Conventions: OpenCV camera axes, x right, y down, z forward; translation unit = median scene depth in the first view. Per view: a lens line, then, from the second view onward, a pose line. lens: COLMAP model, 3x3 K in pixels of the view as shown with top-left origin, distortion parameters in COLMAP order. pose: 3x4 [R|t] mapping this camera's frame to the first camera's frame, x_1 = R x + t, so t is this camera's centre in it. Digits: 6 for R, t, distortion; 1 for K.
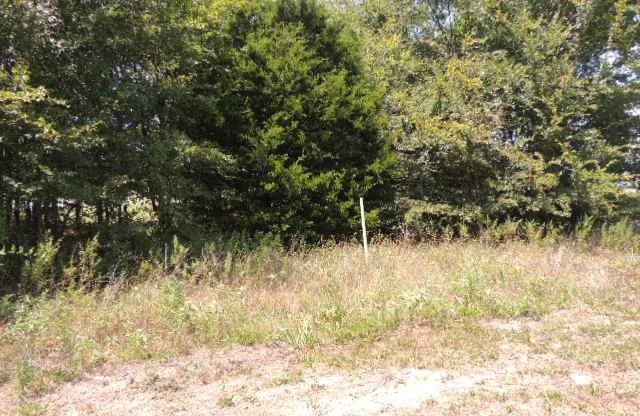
lens RADIAL K [[453.5, 0, 321.6], [0, 453.5, 242.0], [0, 0, 1]] dist [-0.024452, 0.005493]
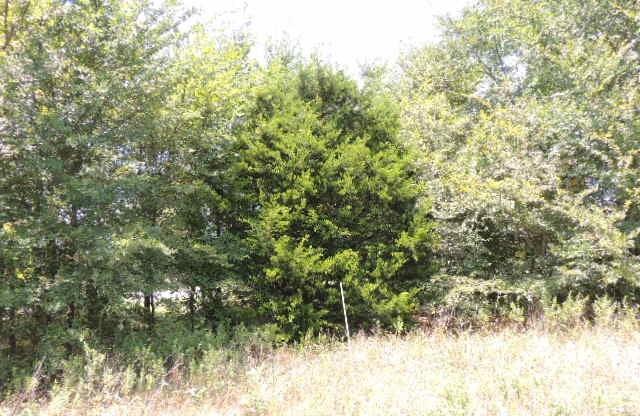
lens RADIAL K [[453.5, 0, 321.6], [0, 453.5, 242.0], [0, 0, 1]] dist [-0.024452, 0.005493]
pose [[0.962947, -0.078416, -0.258039, 0.194309], [0.034051, 0.984490, -0.172105, -0.023423], [0.267533, 0.156941, 0.950682, 0.154203]]
